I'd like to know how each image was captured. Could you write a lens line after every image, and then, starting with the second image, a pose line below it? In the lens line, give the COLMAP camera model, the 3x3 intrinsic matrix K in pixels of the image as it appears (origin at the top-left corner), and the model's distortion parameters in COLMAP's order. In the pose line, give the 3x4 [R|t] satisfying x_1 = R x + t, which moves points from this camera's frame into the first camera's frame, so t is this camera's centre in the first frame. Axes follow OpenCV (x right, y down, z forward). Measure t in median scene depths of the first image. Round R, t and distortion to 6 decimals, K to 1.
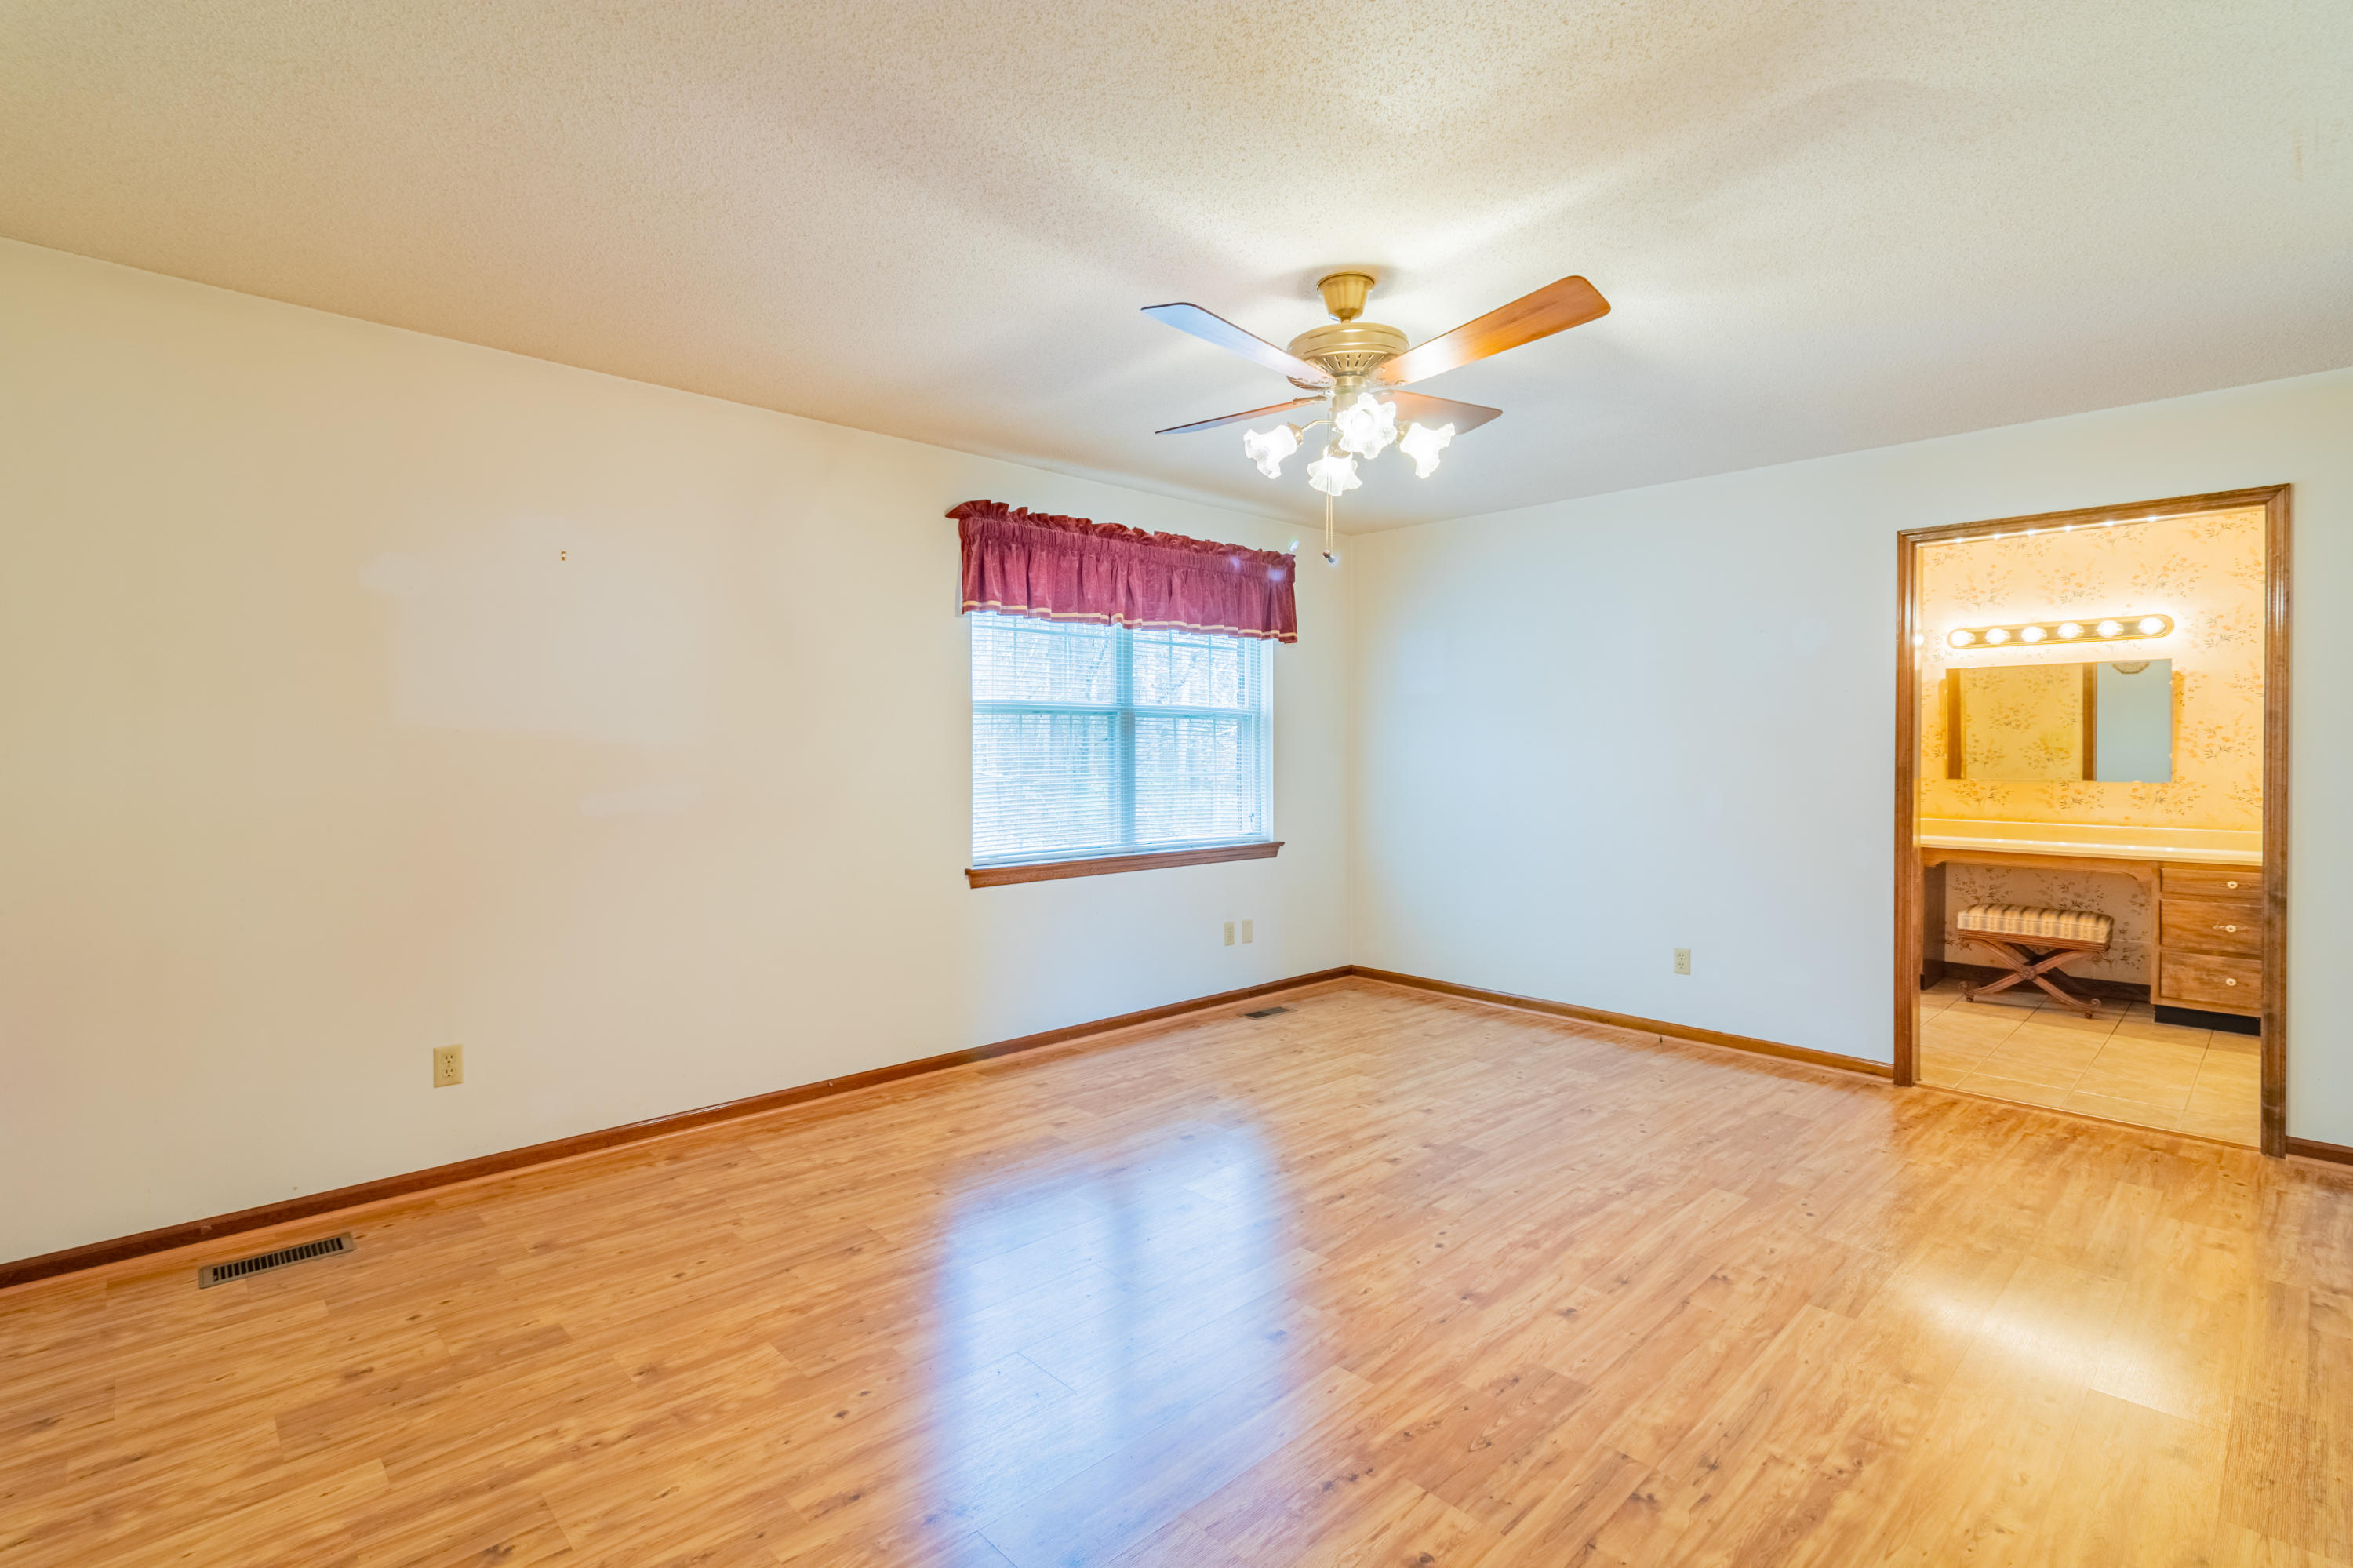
lens RADIAL K [[1091.7, 0, 1159.1], [0, 1091.7, 781.7], [0, 0, 1]] dist [0.002251, 0.000872]
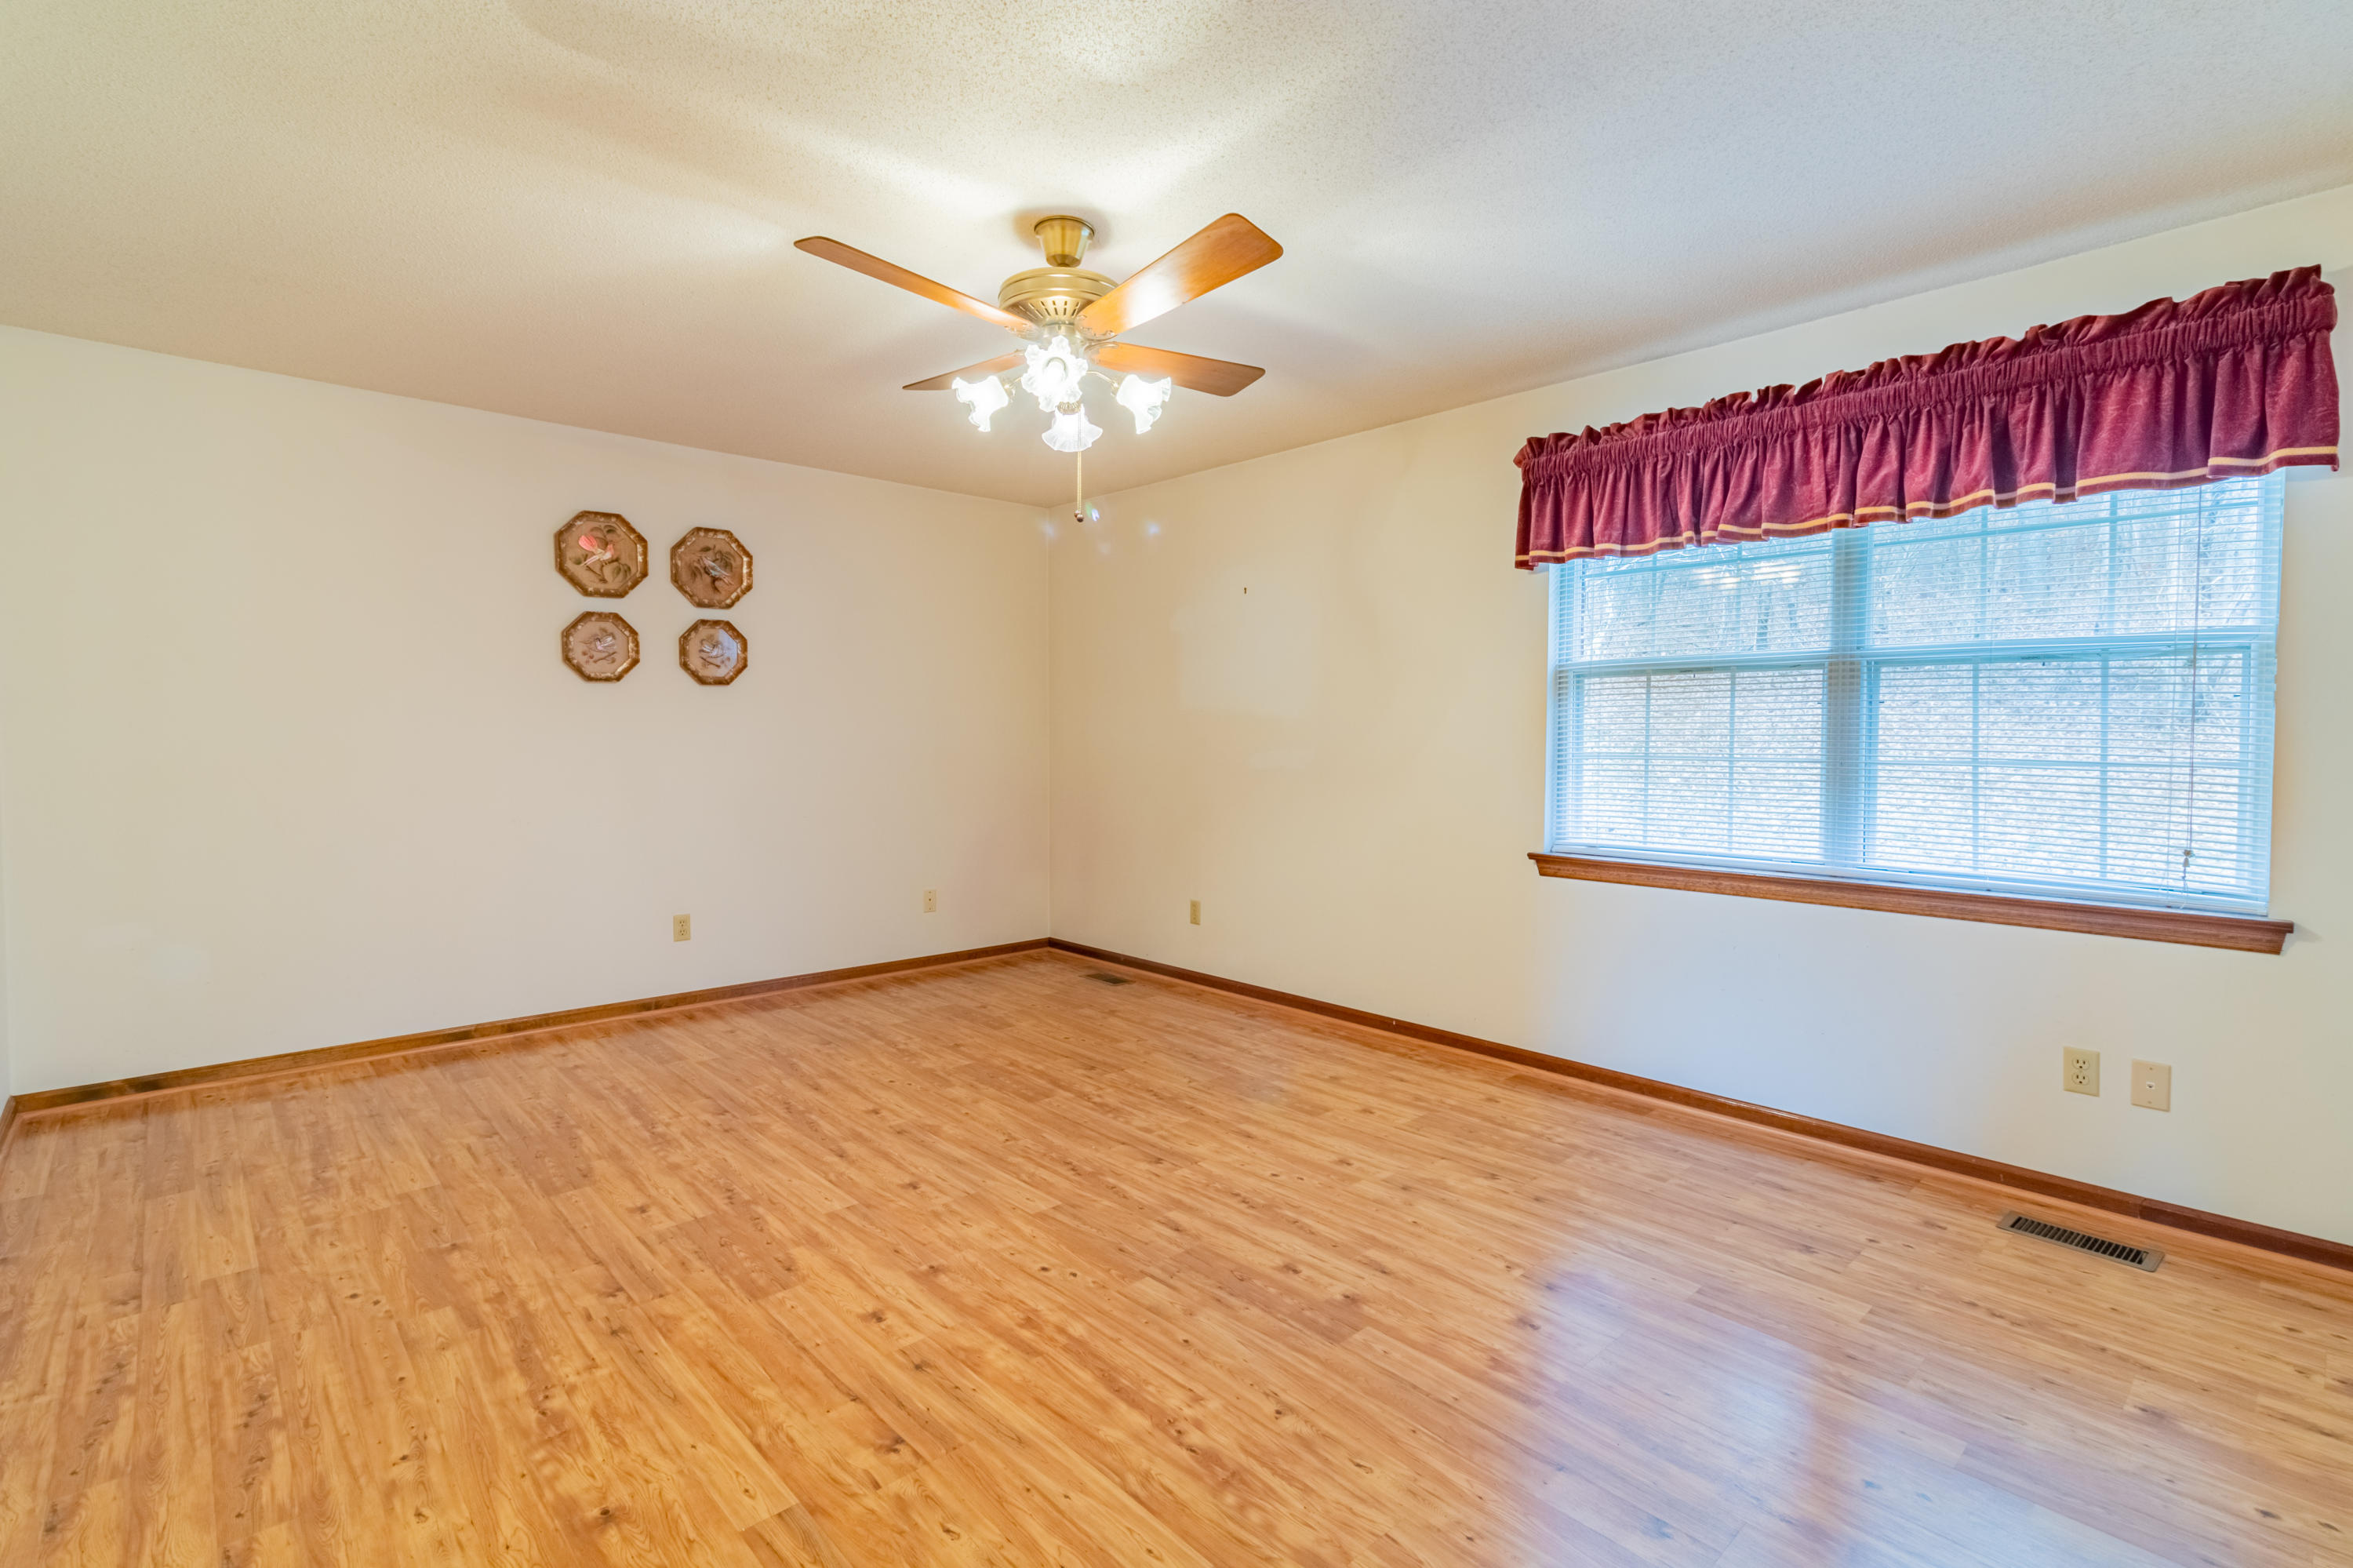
lens RADIAL K [[1091.7, 0, 1168.0], [0, 1091.7, 783.0], [0, 0, 1]] dist [0.002251, 0.000872]
pose [[-0.013942, 0.049757, -0.998664, 0.907331], [-0.029765, 0.998298, 0.050154, -0.017119], [0.999460, 0.030424, -0.012437, 0.883239]]
